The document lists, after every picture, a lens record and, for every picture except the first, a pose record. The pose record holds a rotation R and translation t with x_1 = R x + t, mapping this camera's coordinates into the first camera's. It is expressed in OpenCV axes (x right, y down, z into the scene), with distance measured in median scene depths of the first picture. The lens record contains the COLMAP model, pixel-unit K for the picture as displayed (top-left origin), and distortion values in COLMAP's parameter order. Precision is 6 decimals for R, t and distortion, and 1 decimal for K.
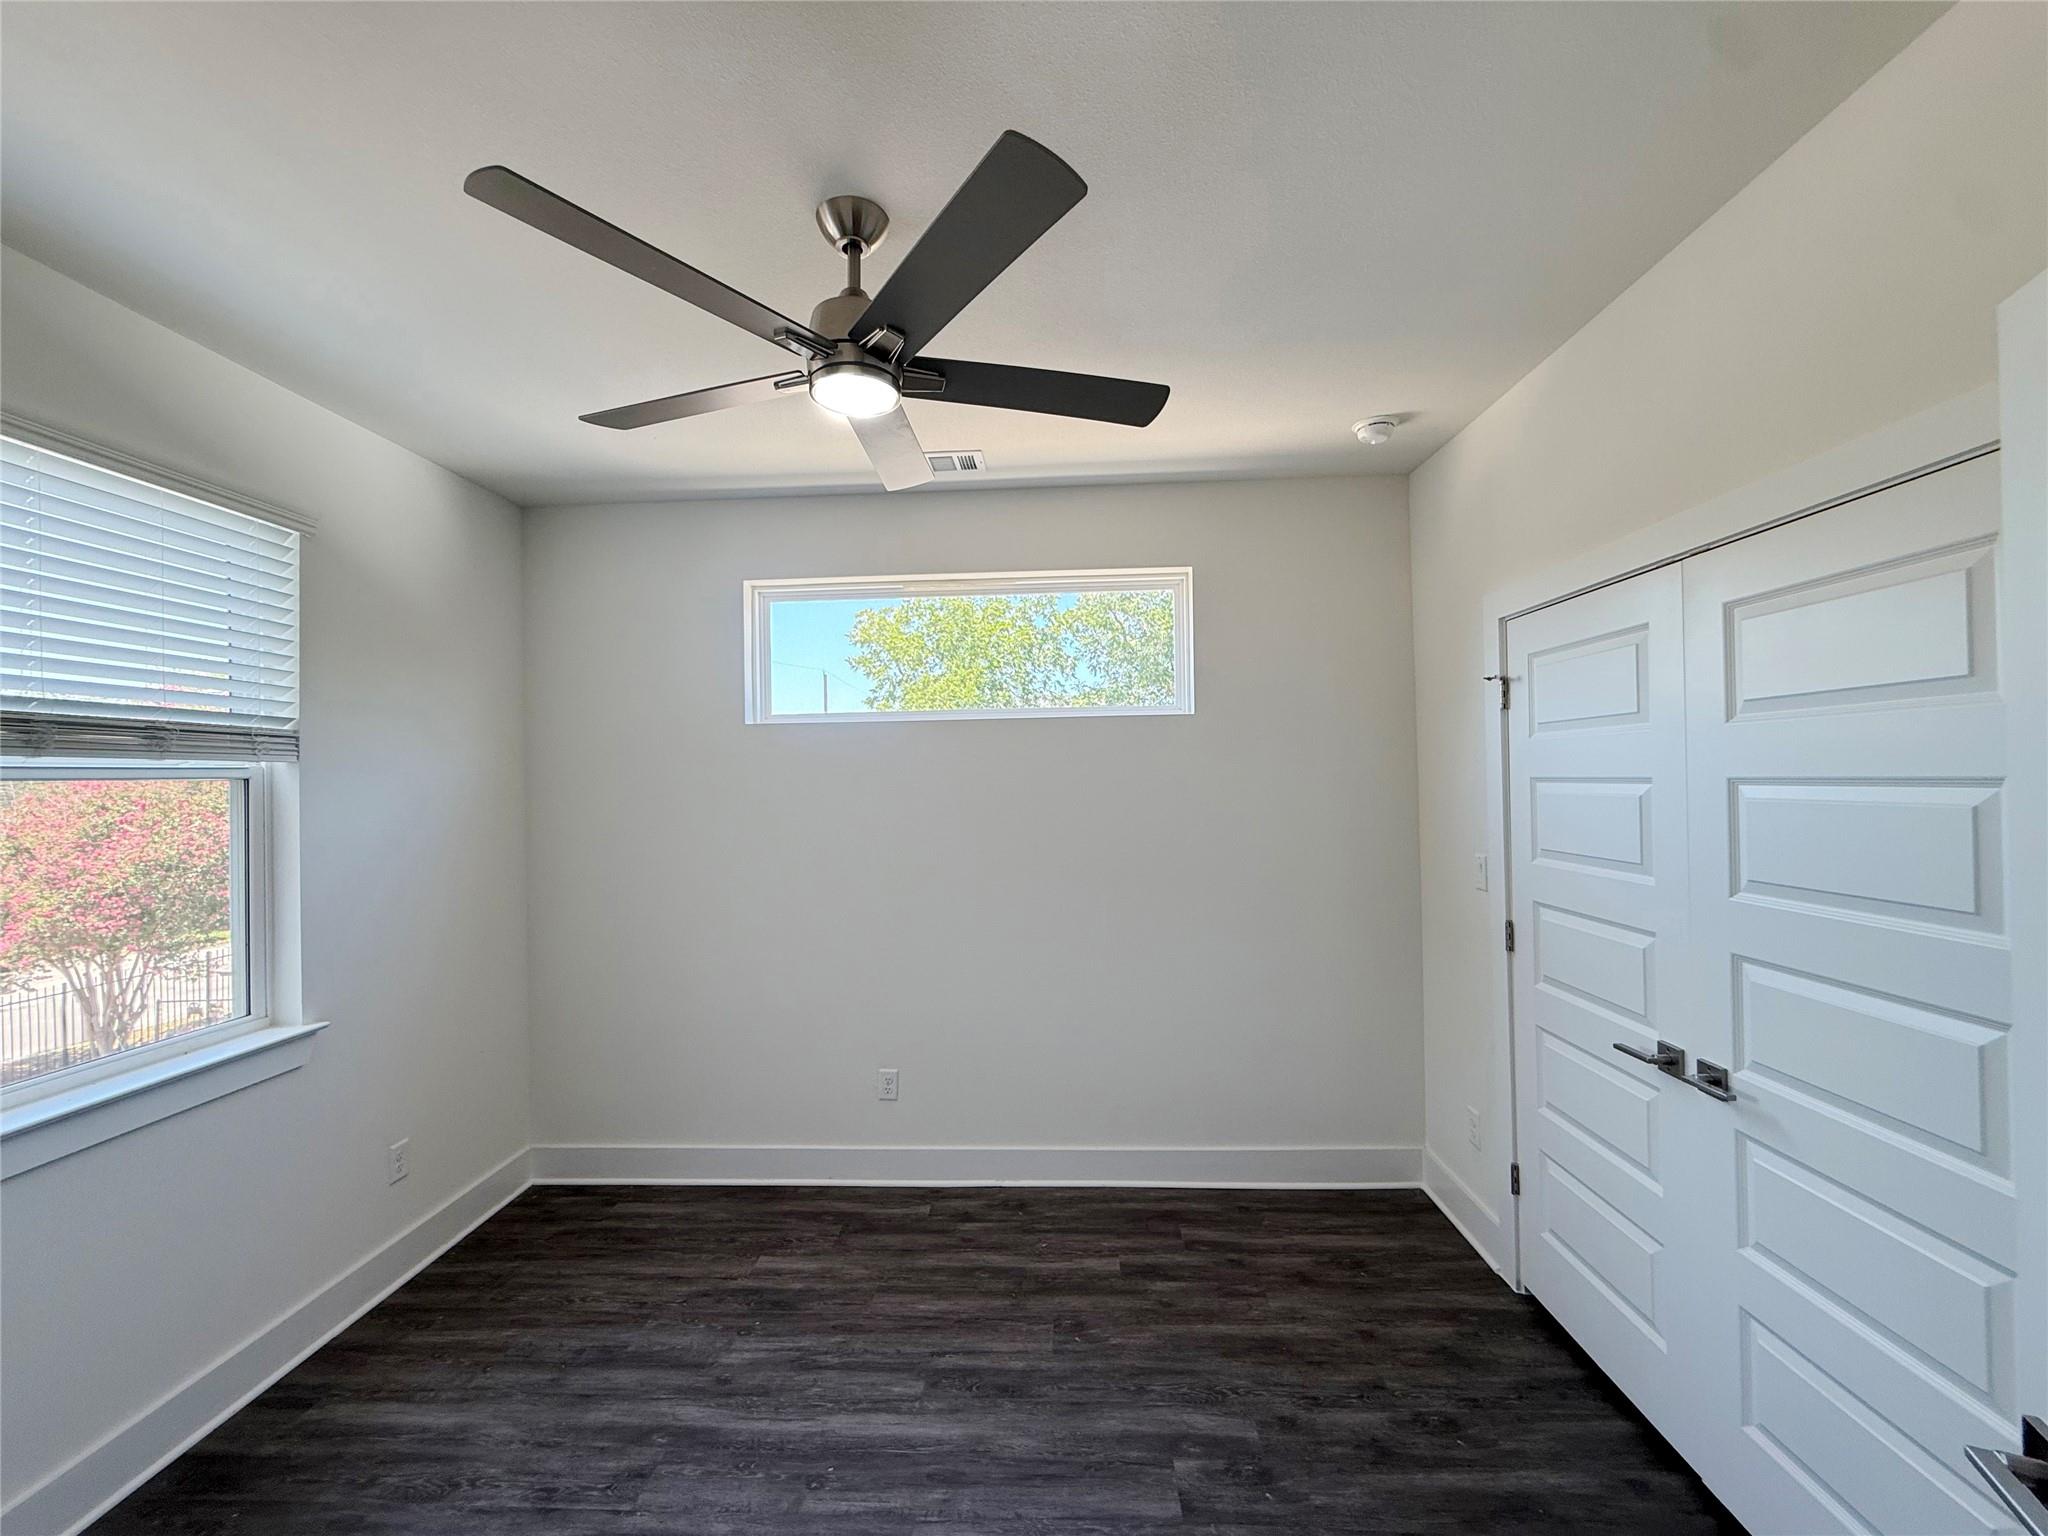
lens RADIAL K [[819.0, 0, 1022.9], [0, 819.0, 775.0], [0, 0, 1]] dist [-0.000801, -0.000357]
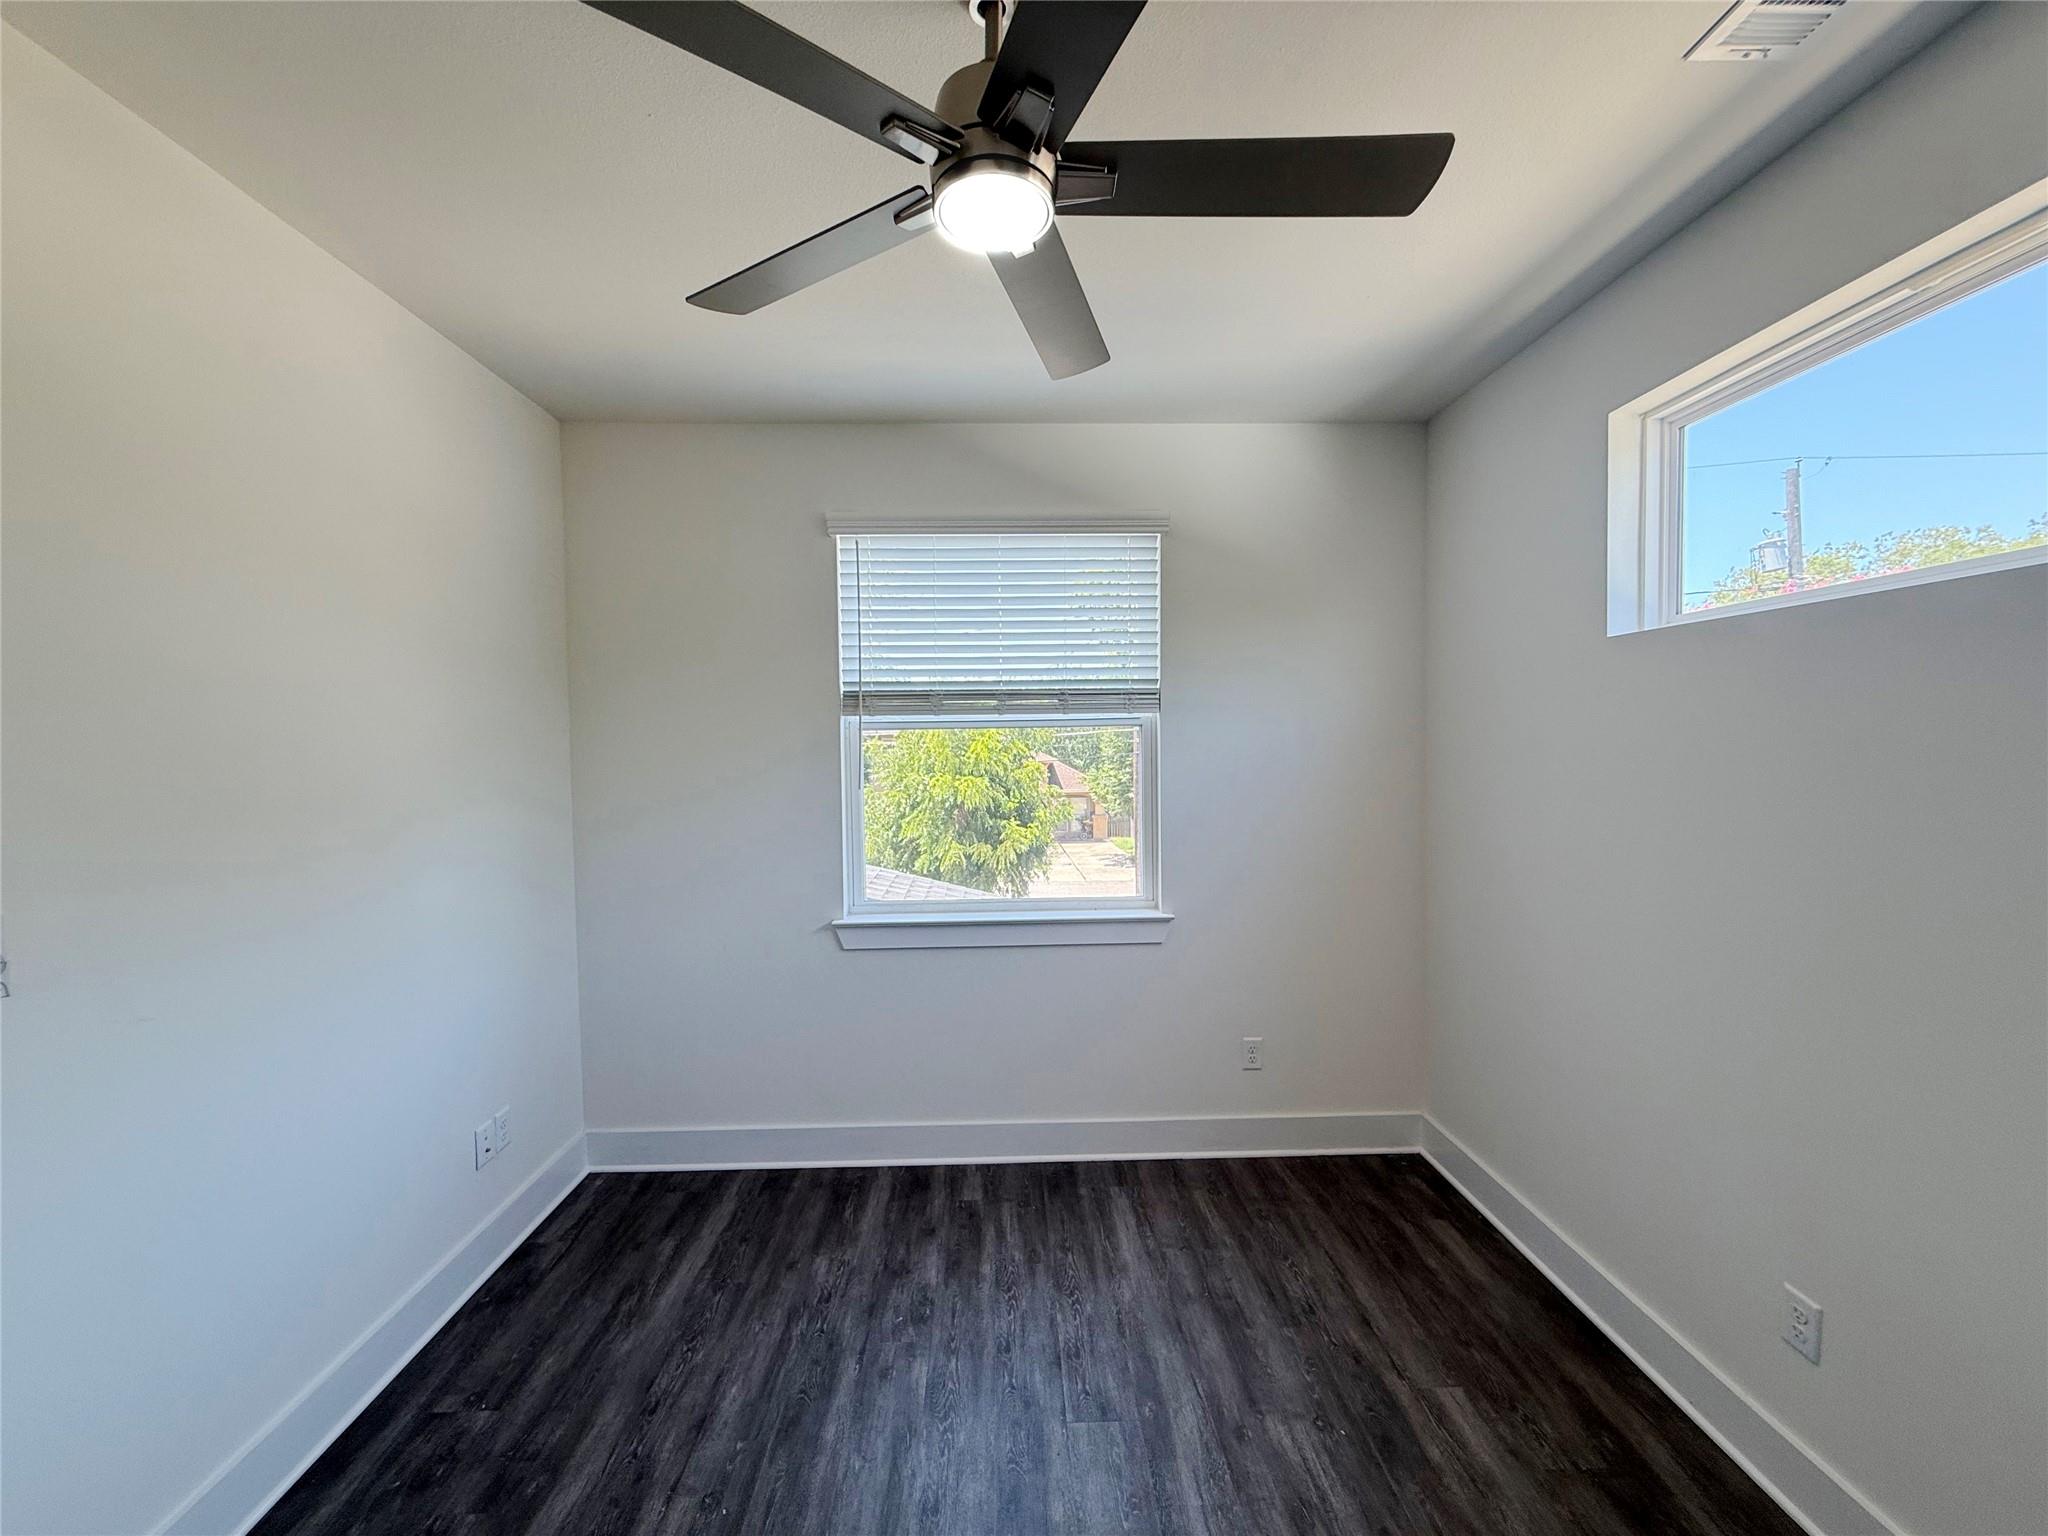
lens RADIAL K [[819.0, 0, 1019.2], [0, 819.0, 767.6], [0, 0, 1]] dist [-0.000801, -0.000357]
pose [[0.064944, 0.047290, -0.996768, 0.403441], [0.018671, 0.998644, 0.048595, 0.004061], [0.997714, -0.021767, 0.063973, 0.681405]]
